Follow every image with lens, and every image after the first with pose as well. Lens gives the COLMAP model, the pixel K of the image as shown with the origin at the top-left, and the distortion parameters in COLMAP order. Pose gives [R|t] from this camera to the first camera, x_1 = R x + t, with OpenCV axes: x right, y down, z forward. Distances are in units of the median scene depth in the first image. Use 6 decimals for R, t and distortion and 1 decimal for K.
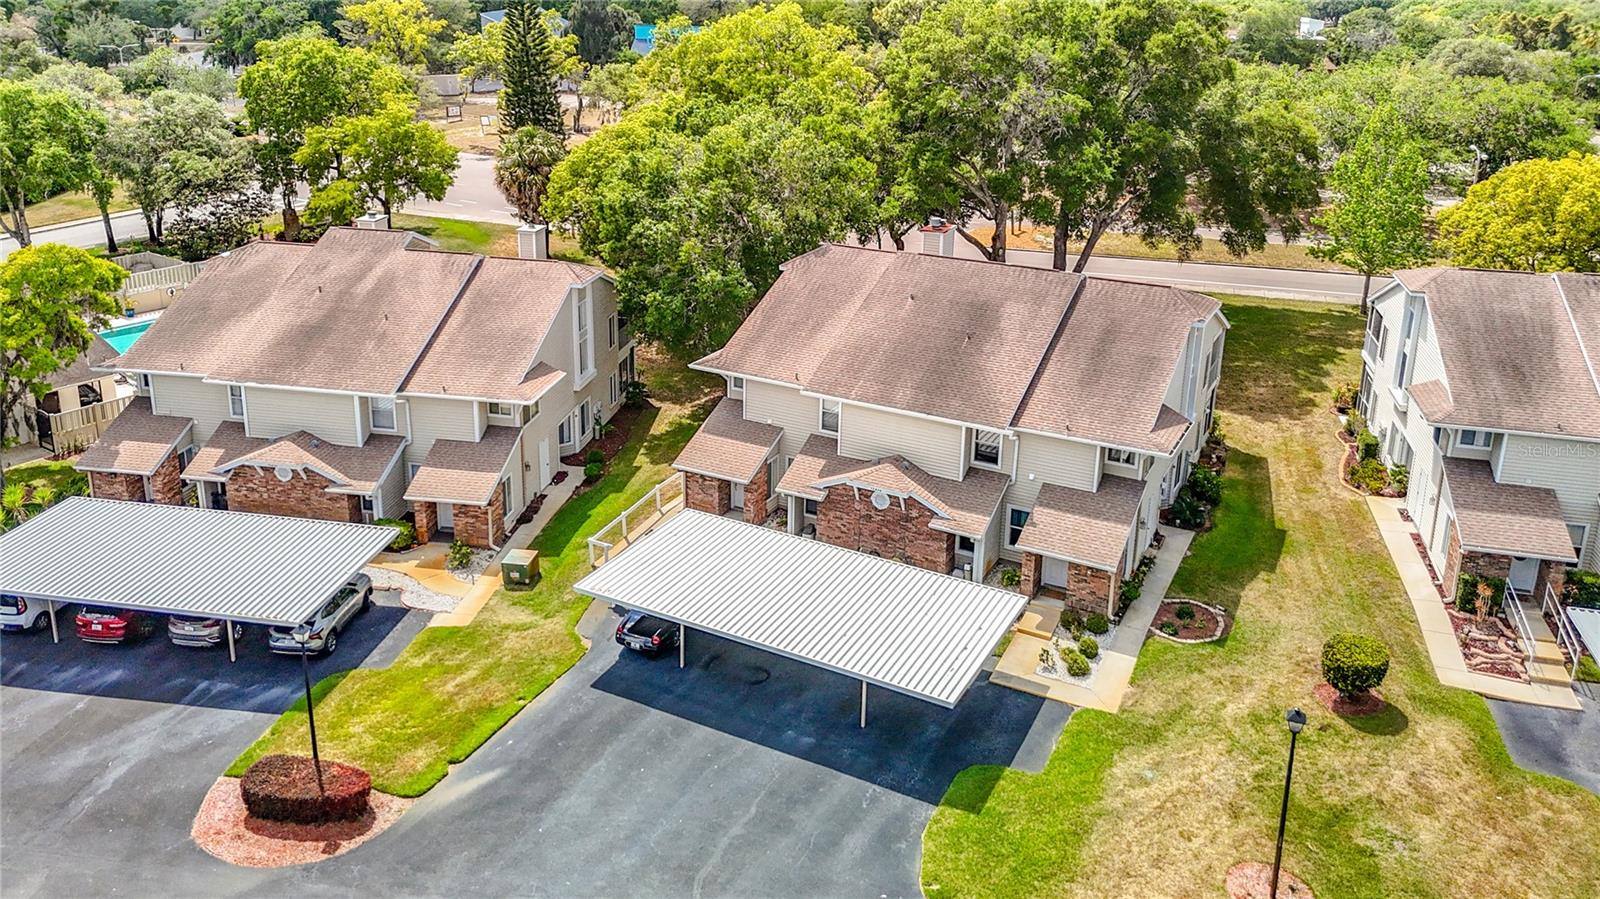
lens RADIAL K [[1201.8, 0, 796.0], [0, 1201.8, 345.9], [0, 0, 1]] dist [0.102269, -0.128657]
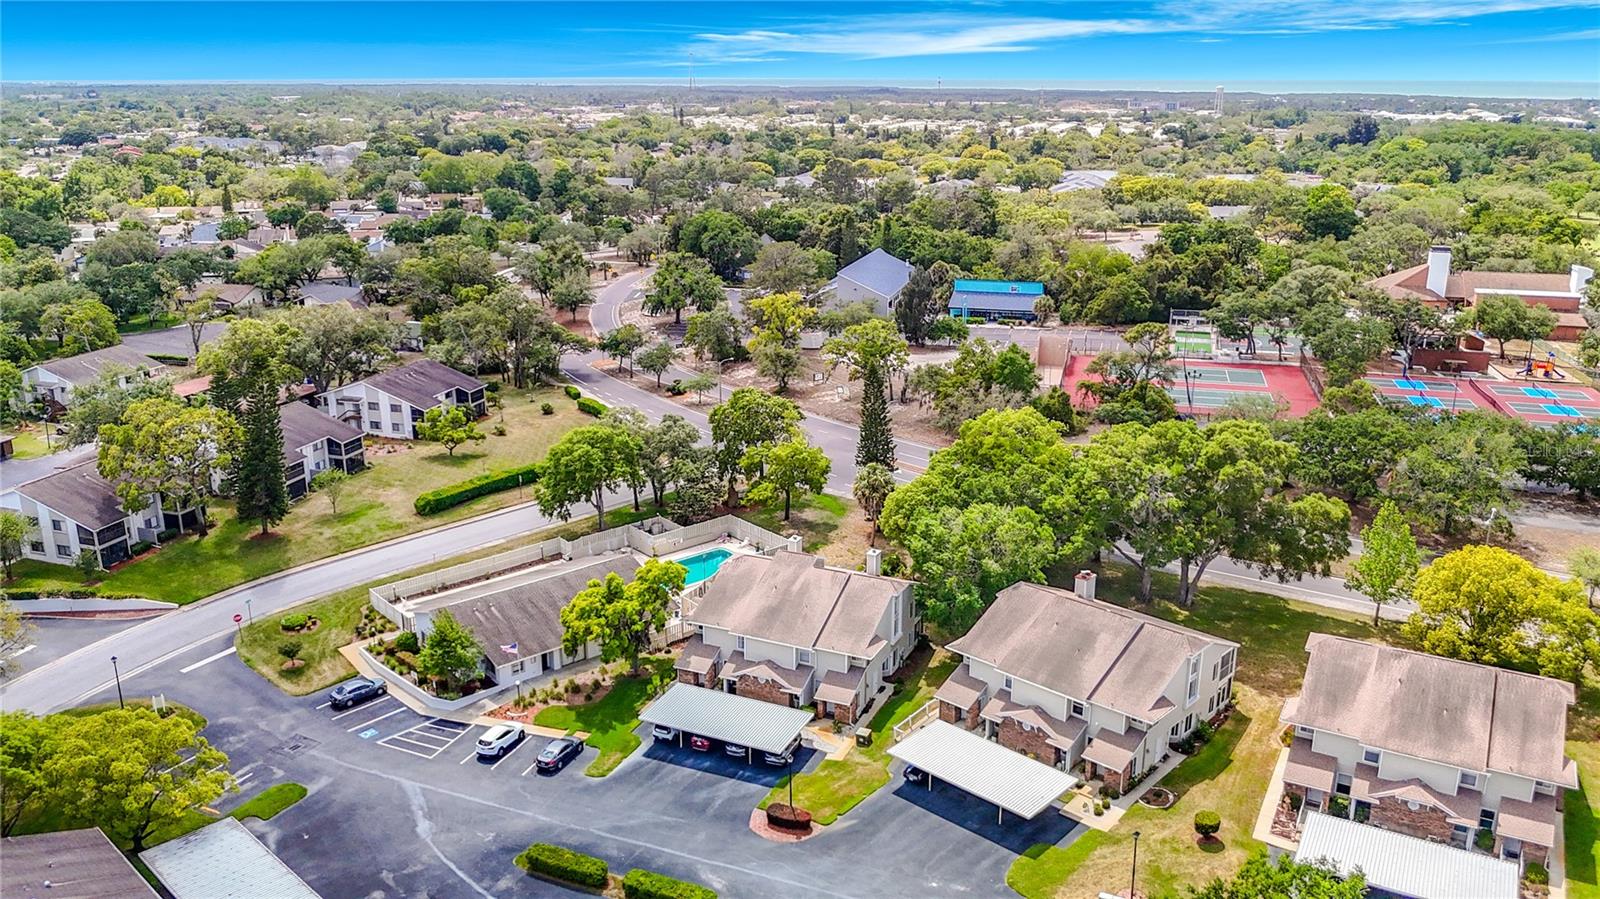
lens RADIAL K [[1240.2, 0, 800.0], [0, 1240.2, 449.5], [0, 0, 1]] dist [0.116512, -0.323098]
pose [[0.965857, 0.054445, -0.253289, 0.220981], [-0.056458, 0.998405, -0.000680, -0.350251], [0.252848, 0.014957, 0.967391, -1.310749]]
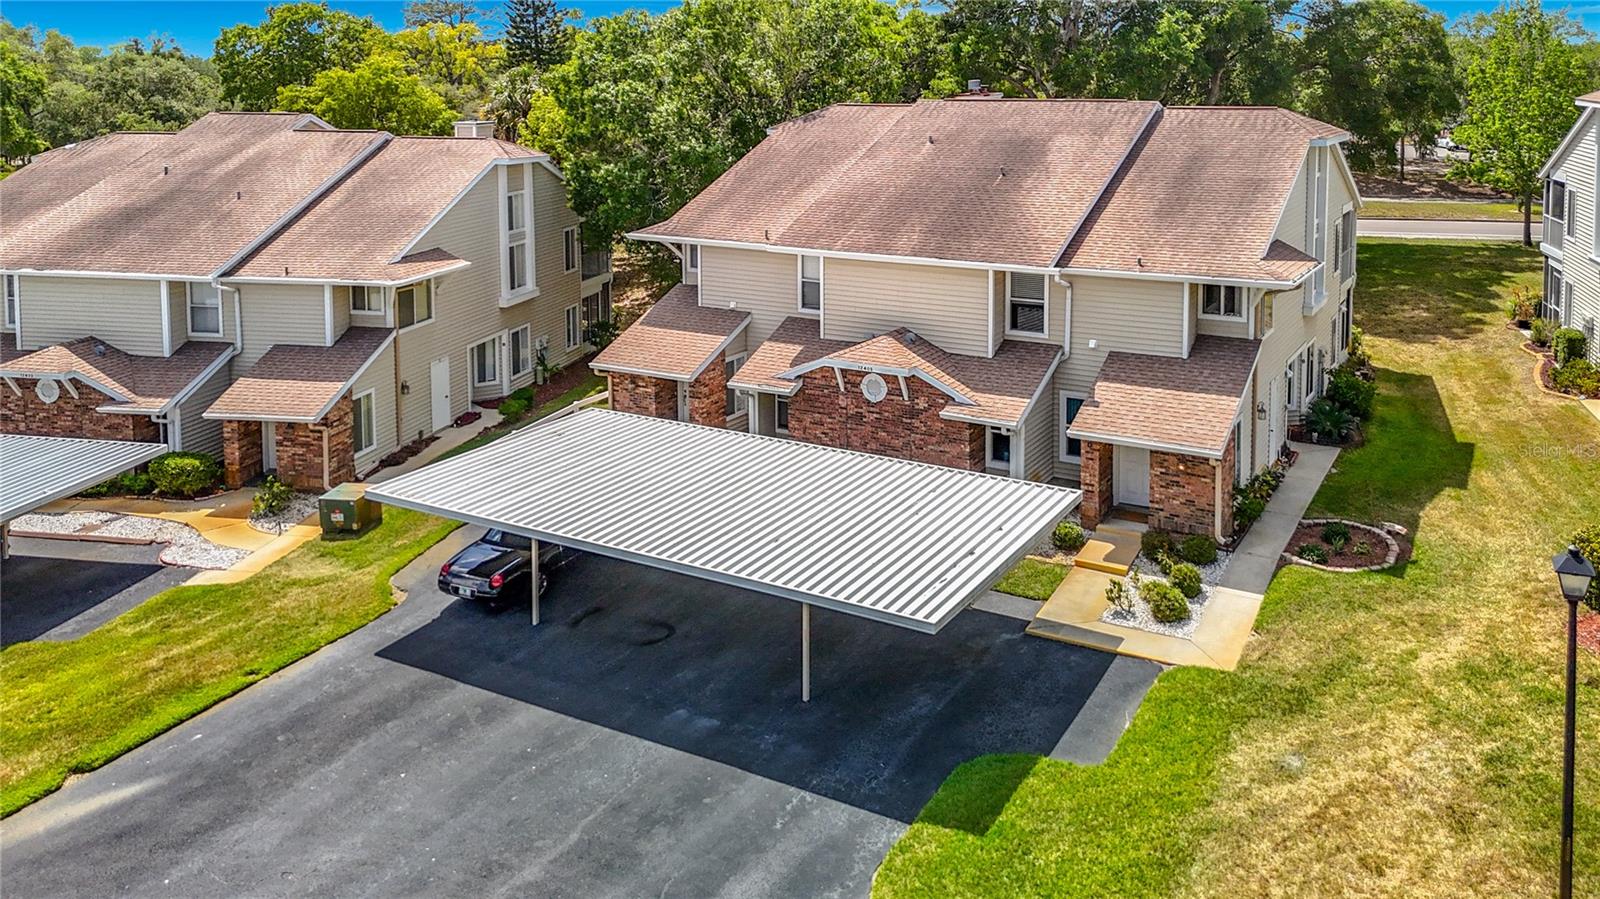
lens RADIAL K [[1228.1, 0, 888.2], [0, 1228.1, 177.4], [0, 0, 1]] dist [0.040977, -0.010334]
pose [[0.999729, -0.018624, -0.013969, 0.090498], [0.015160, 0.976164, -0.216506, 0.163367], [0.017668, 0.216235, 0.976181, 0.298352]]
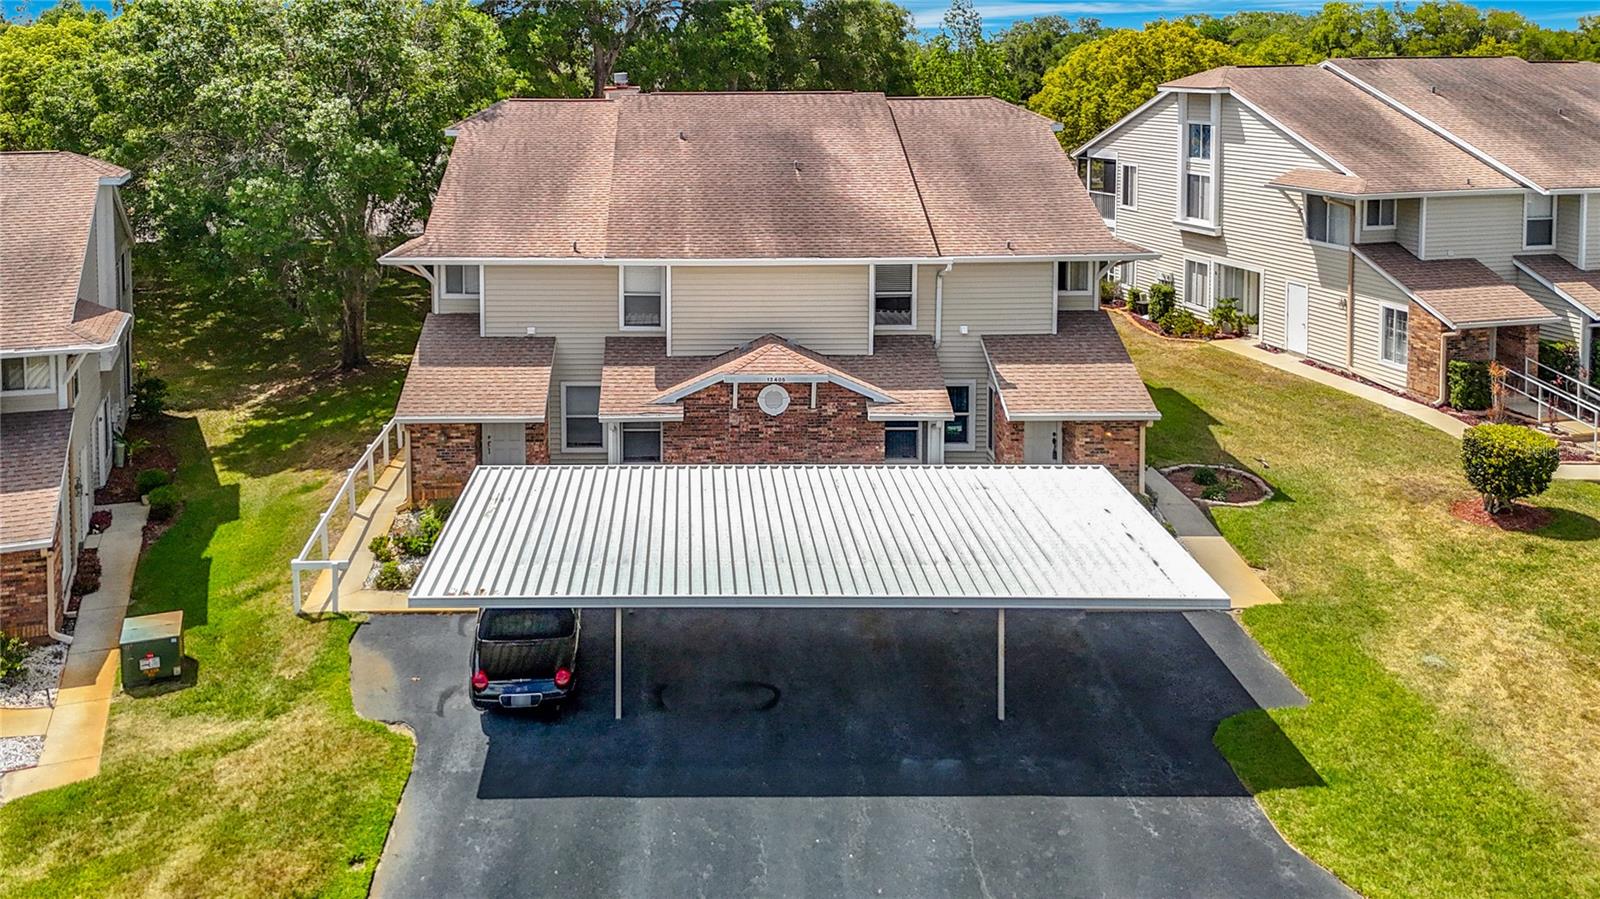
lens RADIAL K [[1312.3, 0, 667.7], [0, 1312.3, 168.3], [0, 0, 1]] dist [0.032586, -0.006811]
pose [[0.887568, -0.058997, 0.456884, -0.288242], [0.158672, 0.970231, -0.182960, 0.128275], [-0.432489, 0.234884, 0.870507, 0.395273]]
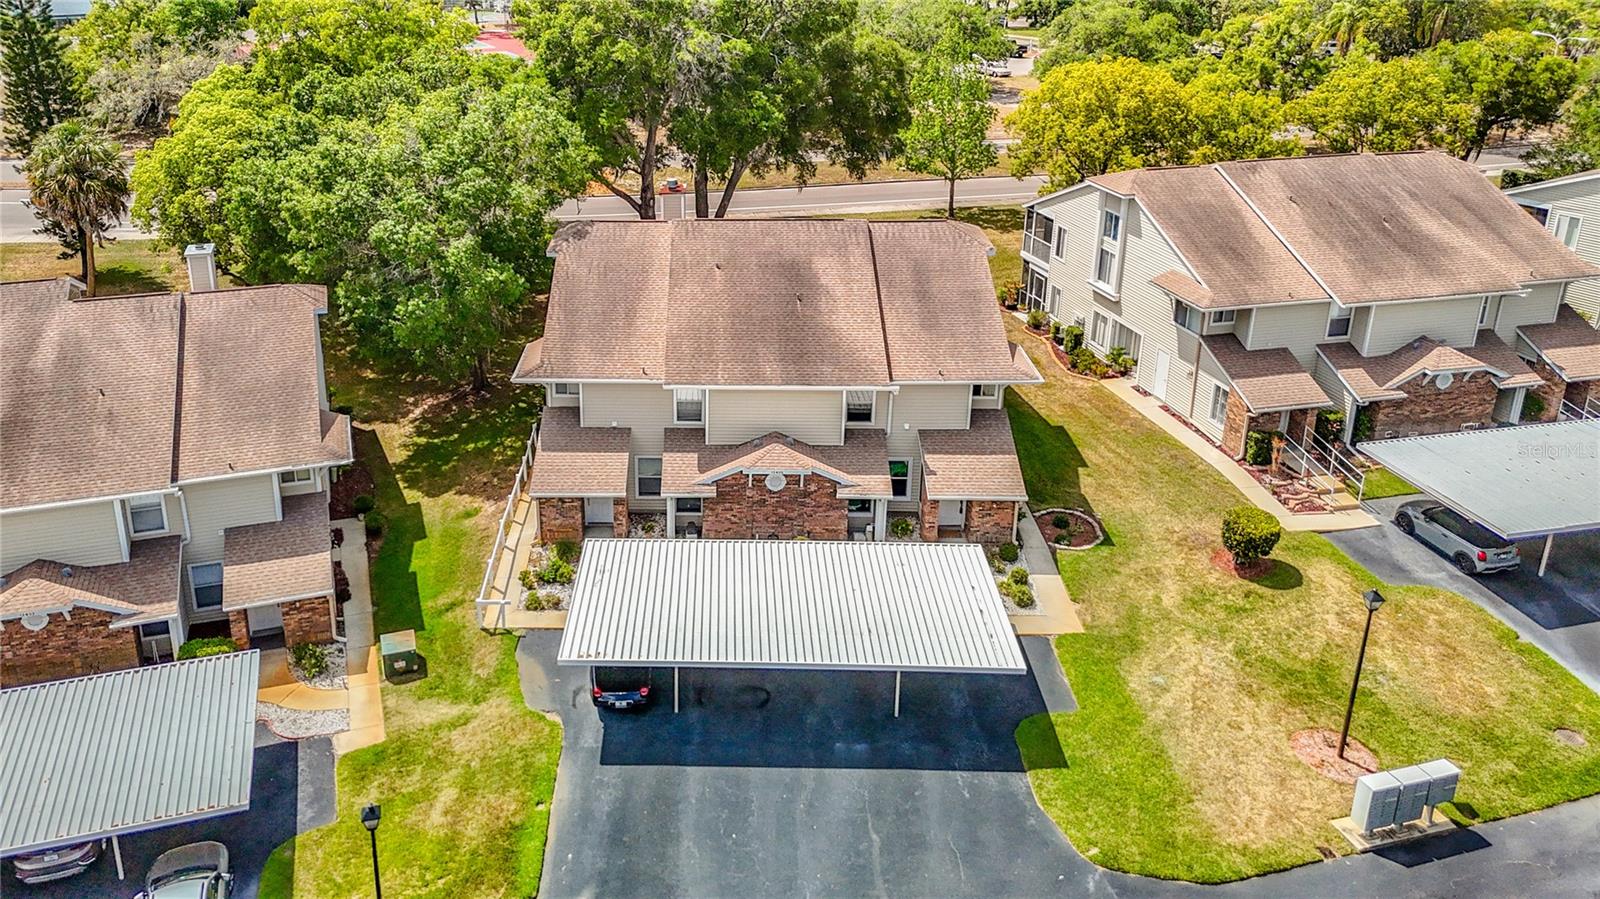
lens RADIAL K [[1198.0, 0, 674.4], [0, 1198.0, 313.7], [0, 0, 1]] dist [0.069156, -0.063563]
pose [[0.899551, -0.166926, 0.403662, -0.370245], [0.154159, 0.985959, 0.064183, -0.079947], [-0.408708, 0.004492, 0.912654, 0.152417]]
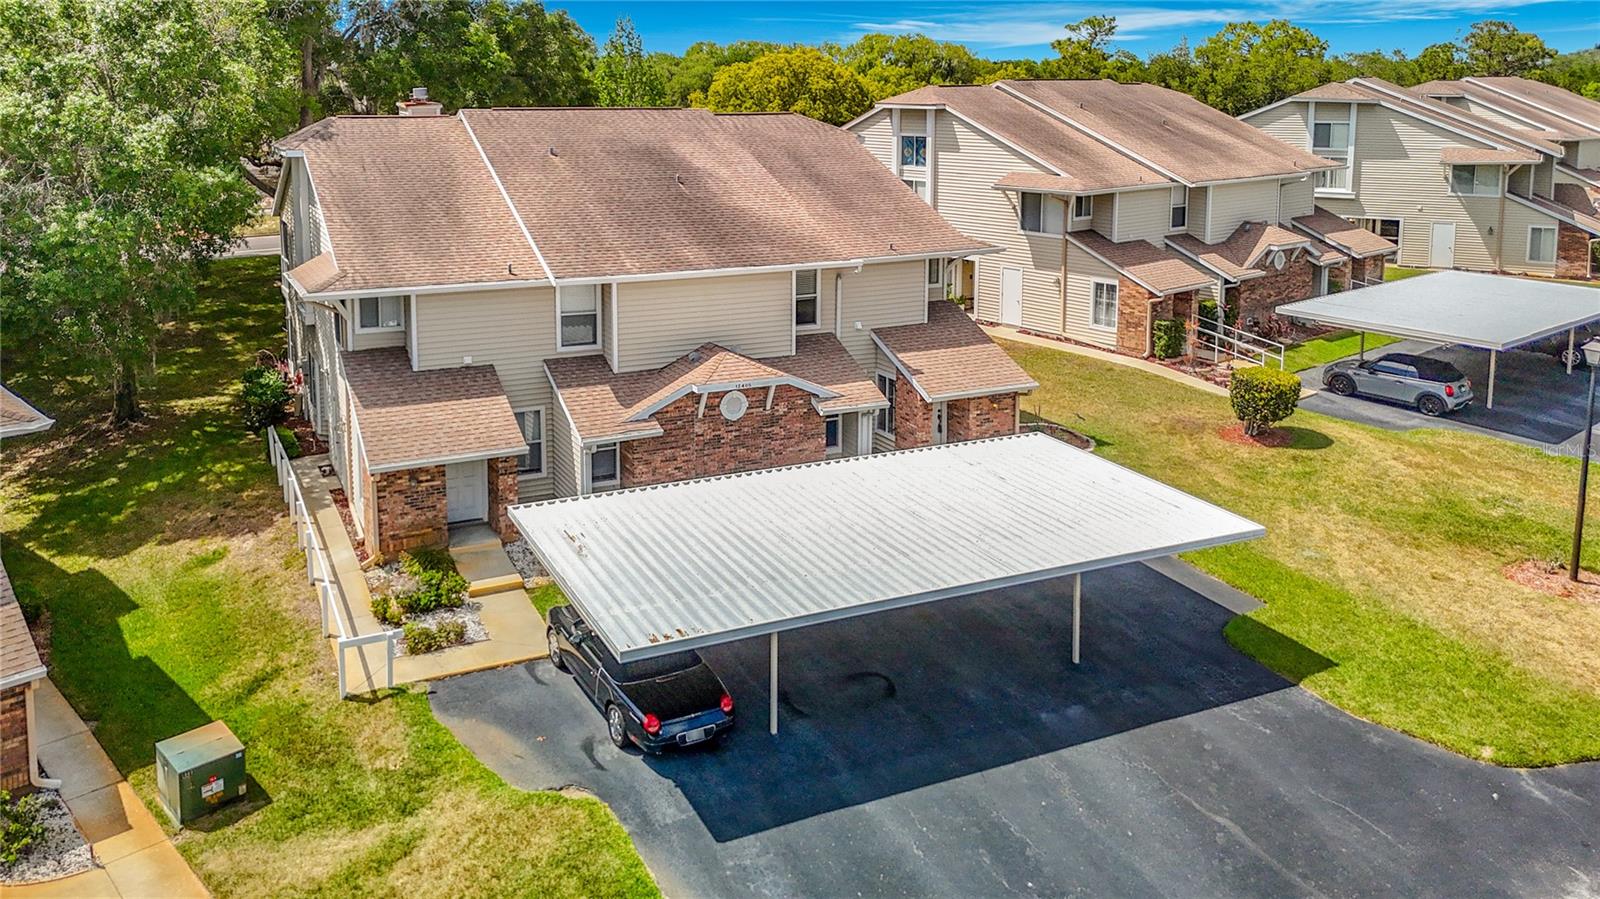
lens RADIAL K [[1230.5, 0, 687.4], [0, 1230.5, 230.6], [0, 0, 1]] dist [0.031510, -0.004618]
pose [[0.619388, -0.110500, 0.777270, -0.457100], [0.245416, 0.967682, -0.057996, 0.069170], [-0.745741, 0.226676, 0.626489, 0.578718]]
